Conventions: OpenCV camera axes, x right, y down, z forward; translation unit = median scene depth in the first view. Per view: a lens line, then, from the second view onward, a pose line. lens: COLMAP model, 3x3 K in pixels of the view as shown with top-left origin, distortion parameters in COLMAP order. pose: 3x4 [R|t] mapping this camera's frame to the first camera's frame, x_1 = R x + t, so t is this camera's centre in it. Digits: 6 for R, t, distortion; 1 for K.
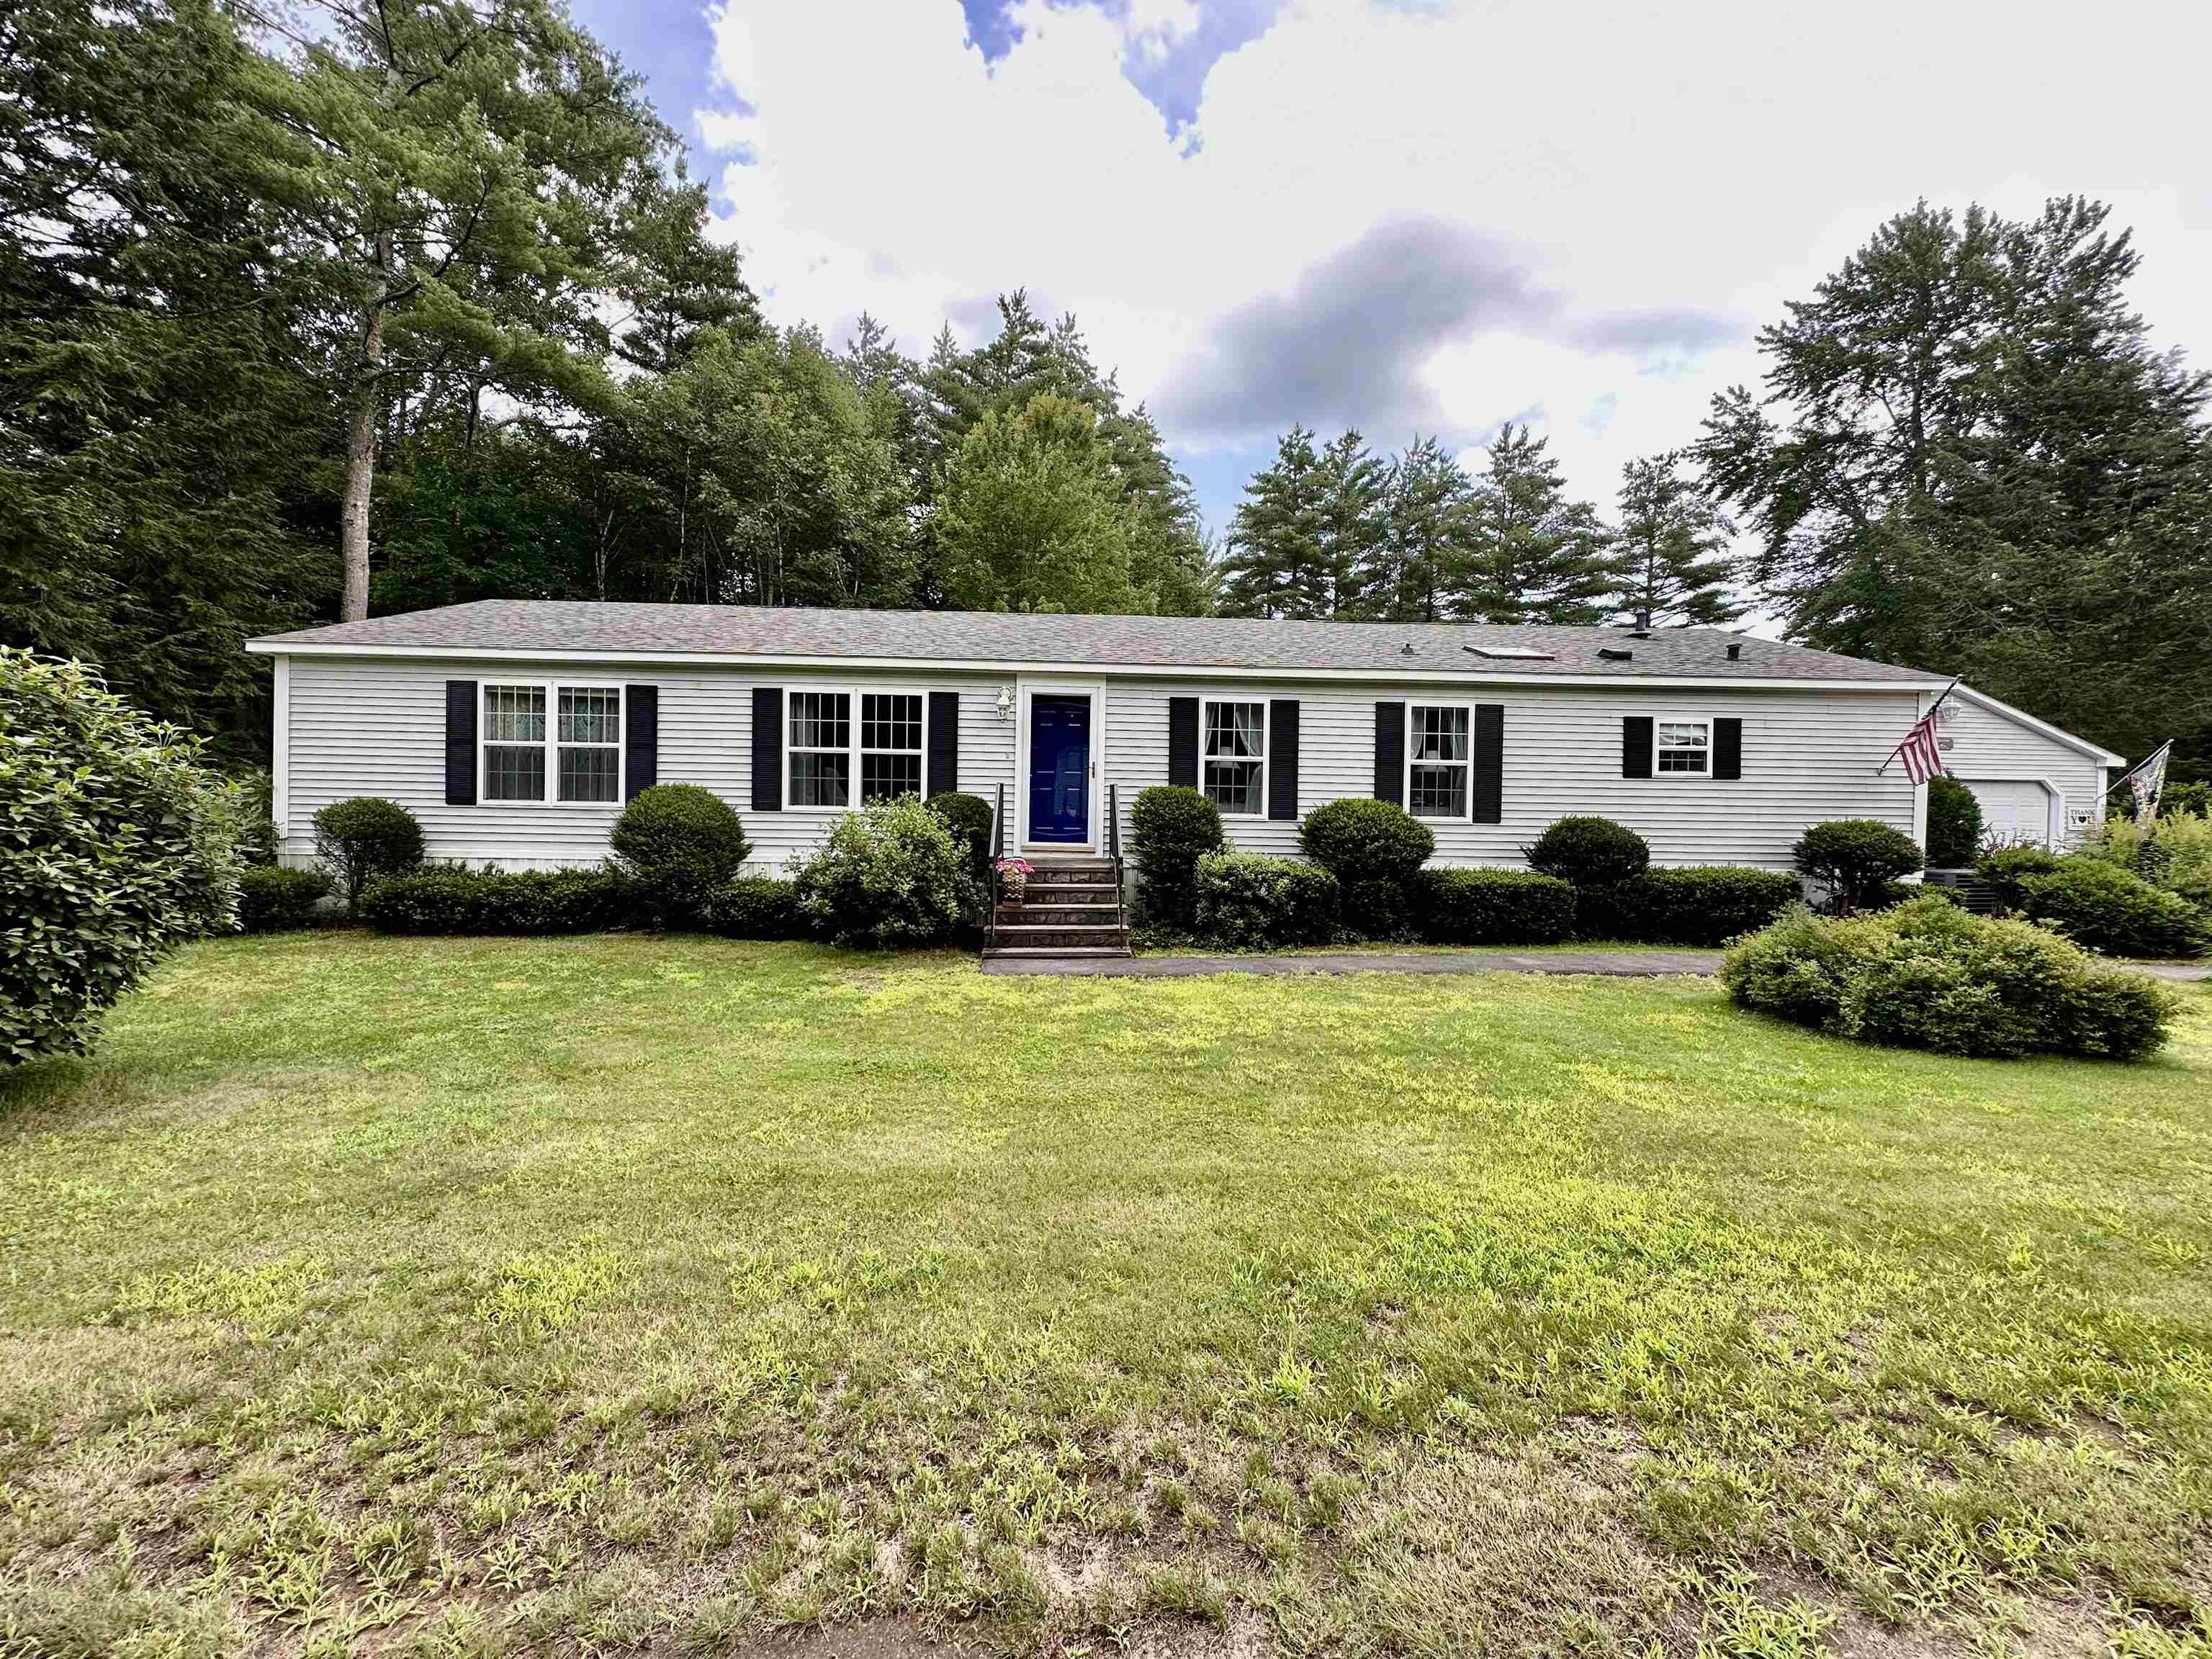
lens RADIAL K [[882.1, 0, 1095.6], [0, 882.1, 839.2], [0, 0, 1]] dist [-0.001551, 0.000667]
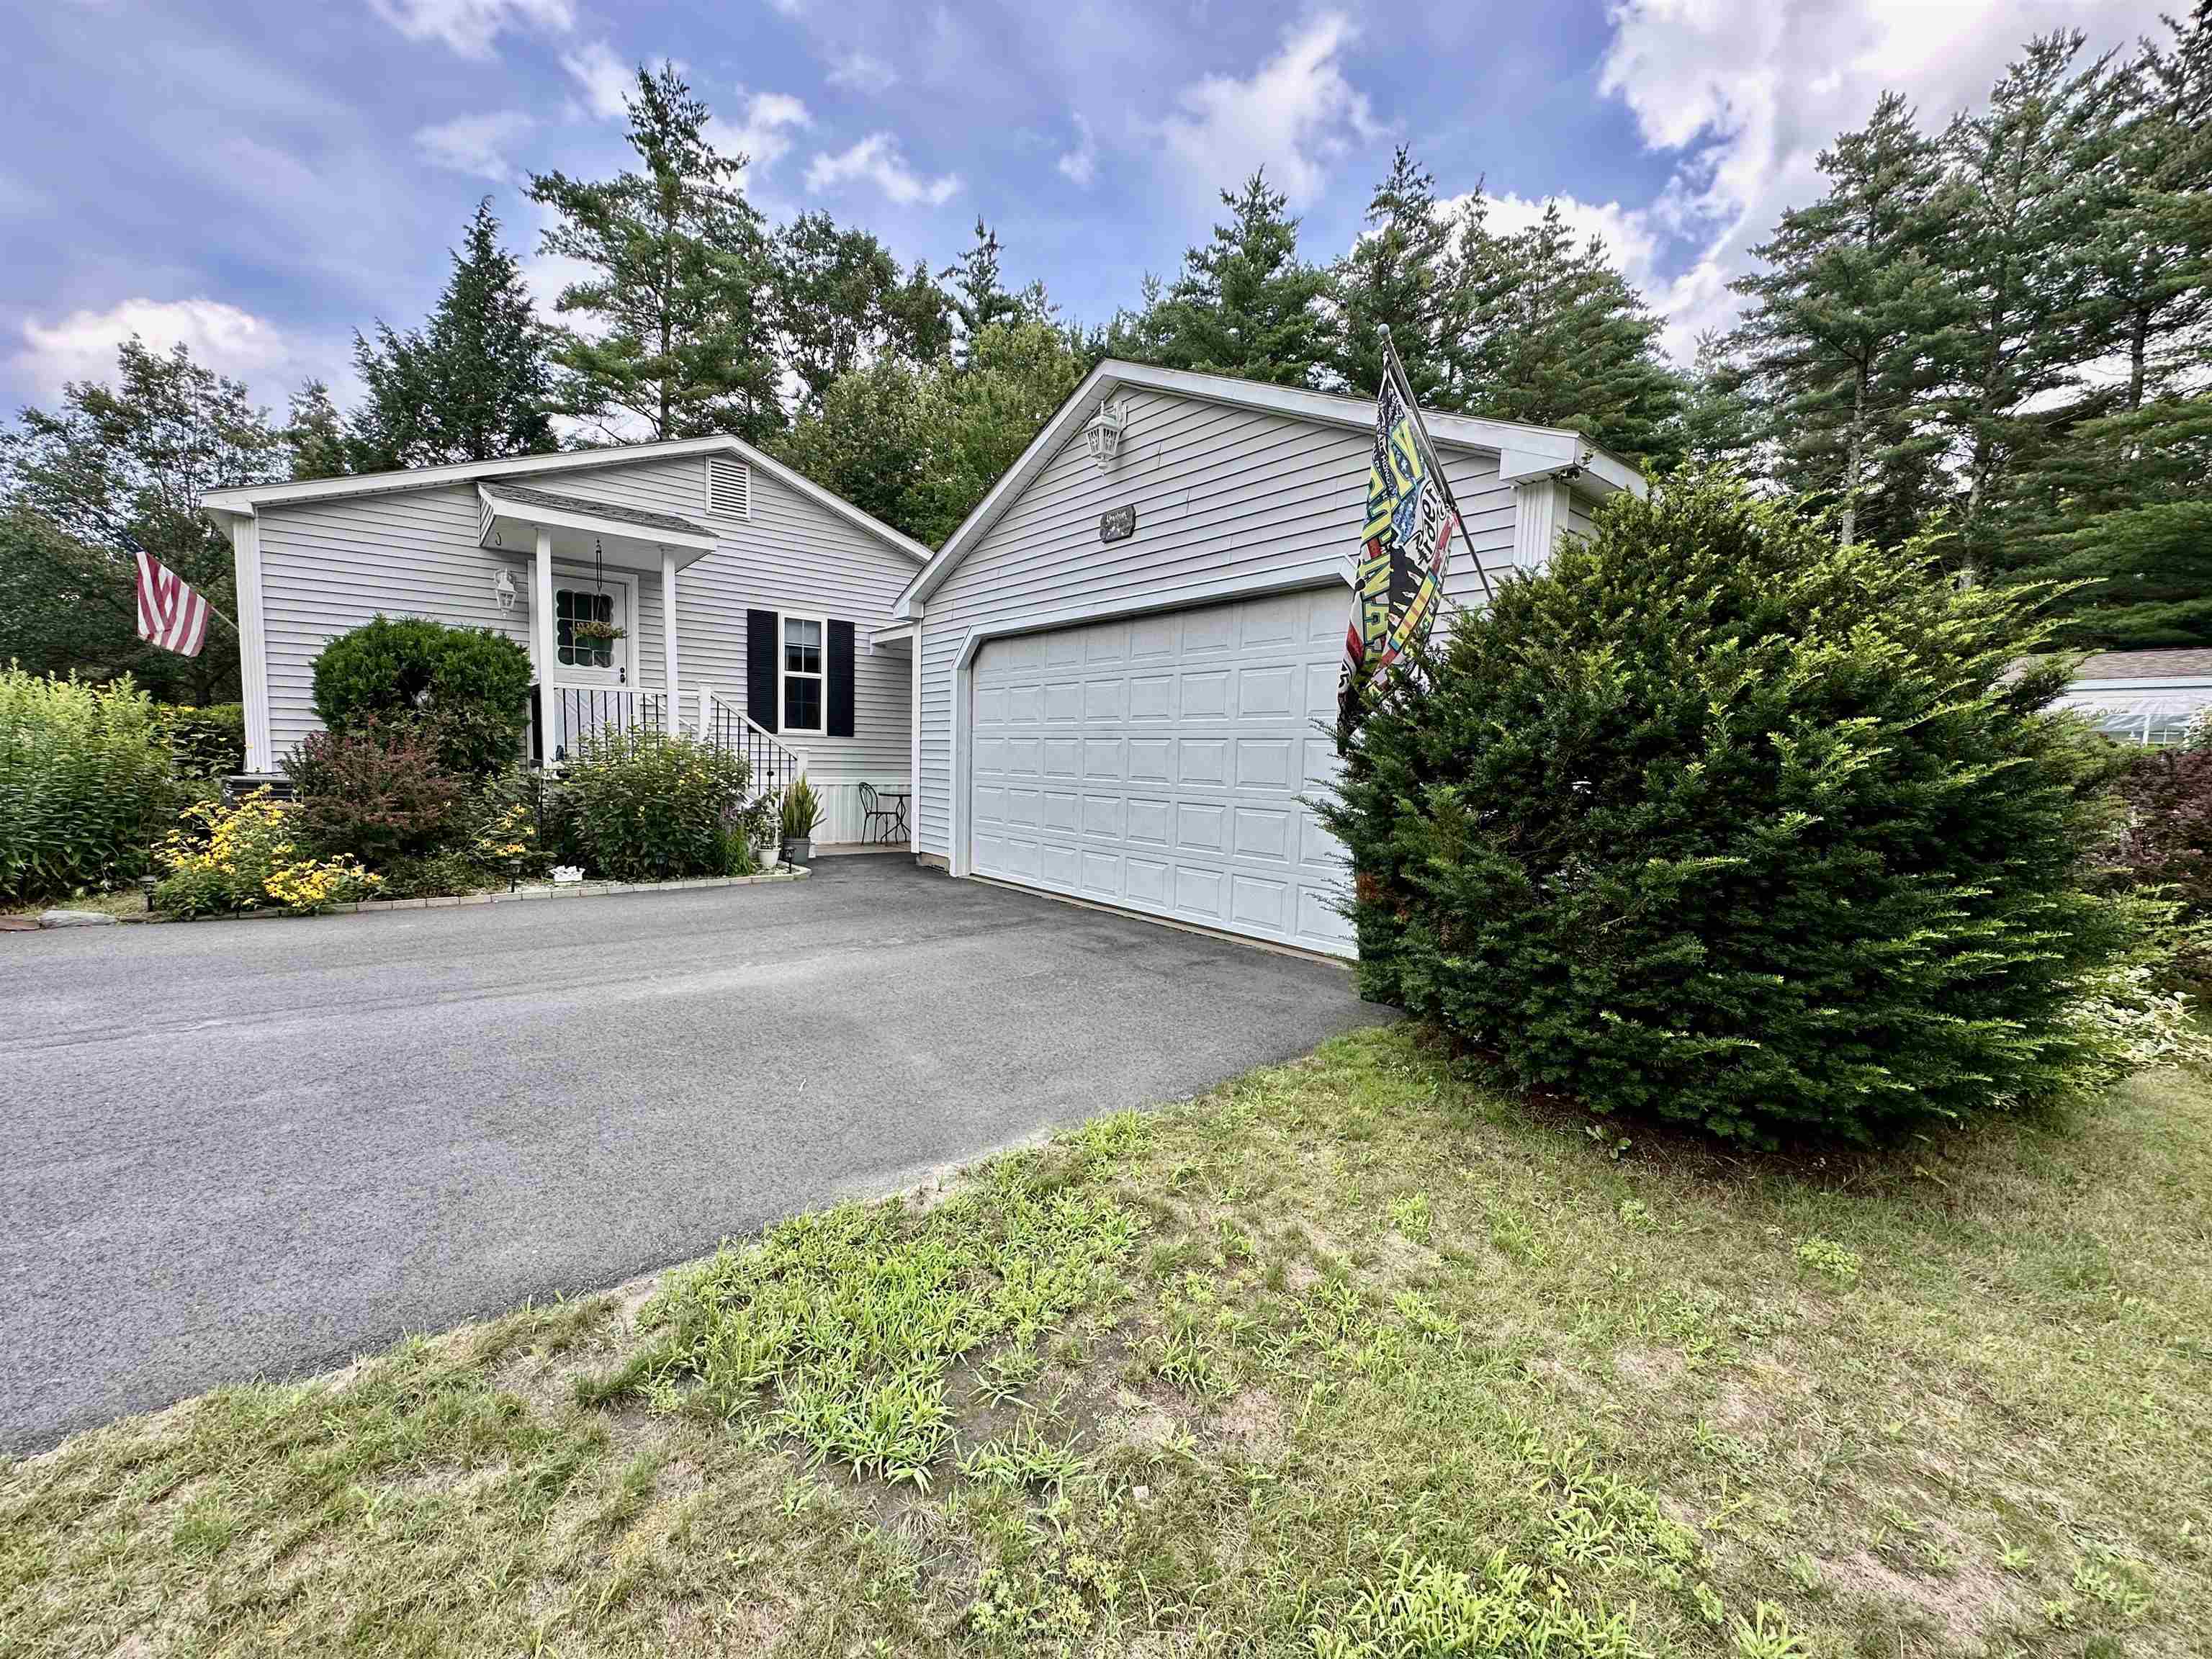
lens RADIAL K [[882.1, 0, 1104.5], [0, 882.1, 827.5], [0, 0, 1]] dist [-0.001551, 0.000667]
pose [[0.602338, 0.063975, -0.795674, 1.538476], [-0.040690, 0.997948, 0.049436, 0.011437], [0.797204, 0.002598, 0.603705, 0.901536]]
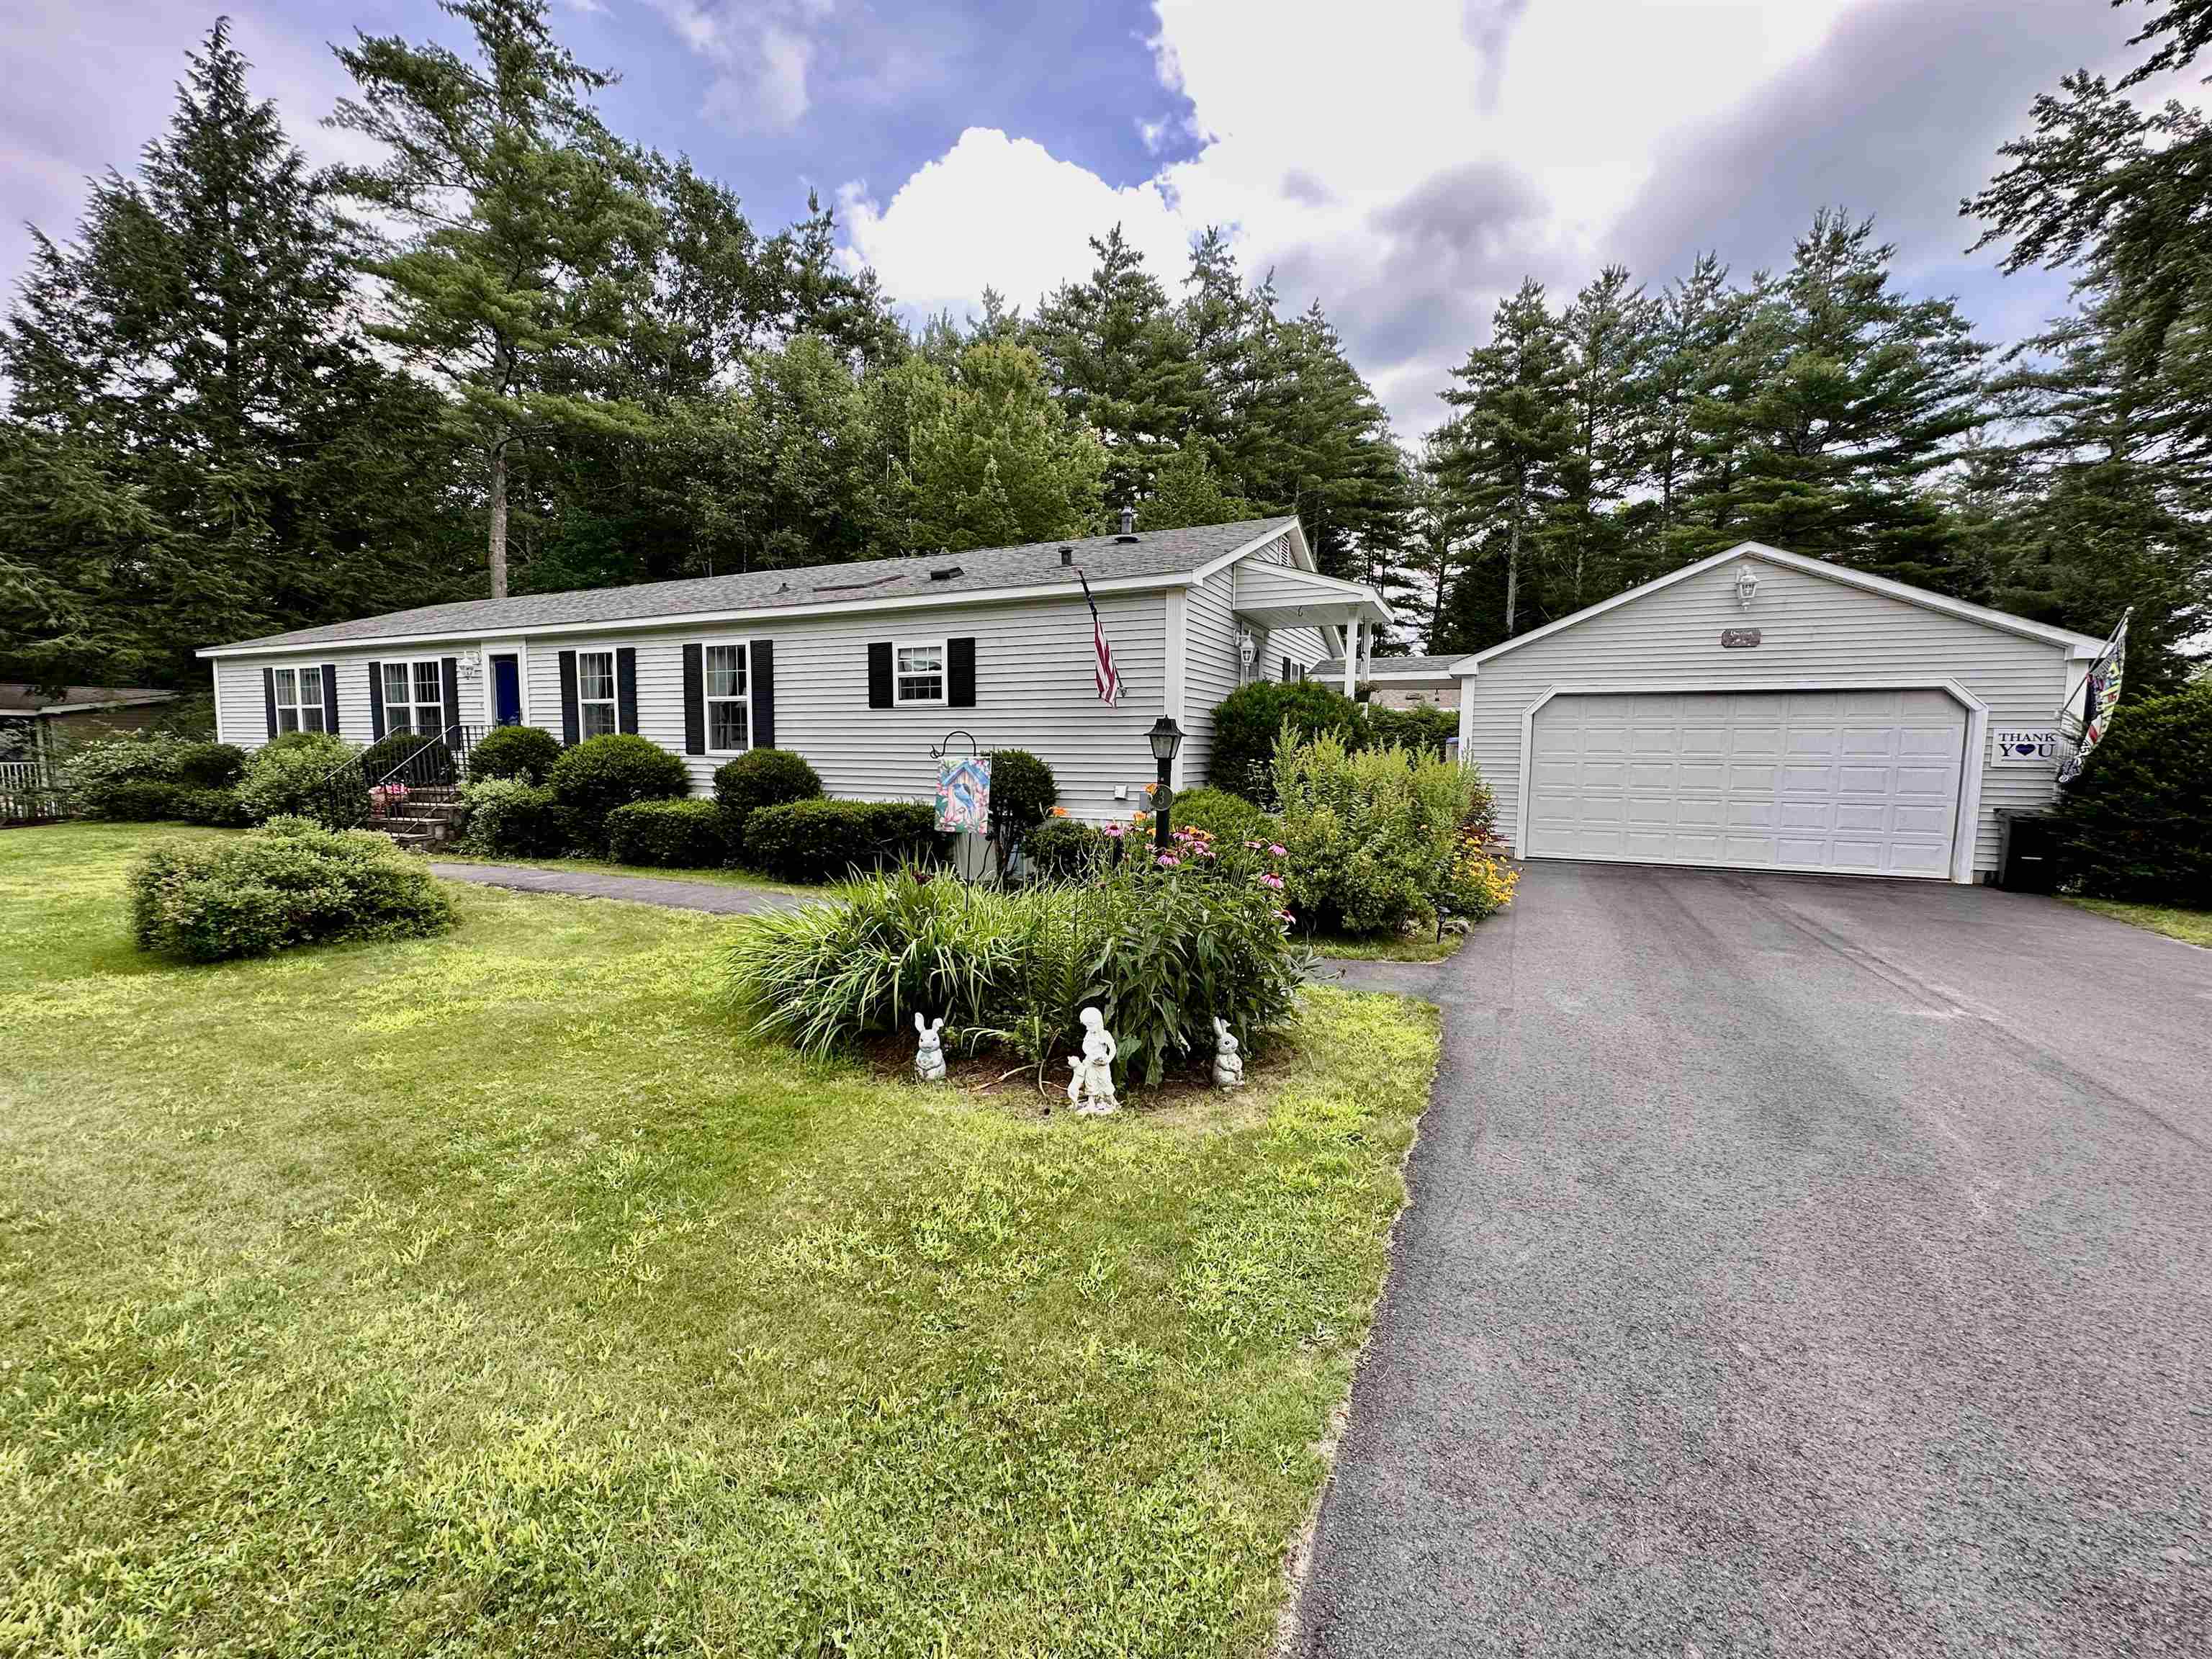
lens RADIAL K [[882.1, 0, 1098.0], [0, 882.1, 831.5], [0, 0, 1]] dist [-0.001551, 0.000667]
pose [[0.888161, 0.035791, -0.458136, 1.002726], [-0.009246, 0.998152, 0.060054, 0.003415], [0.459439, -0.049102, 0.886851, 0.203677]]
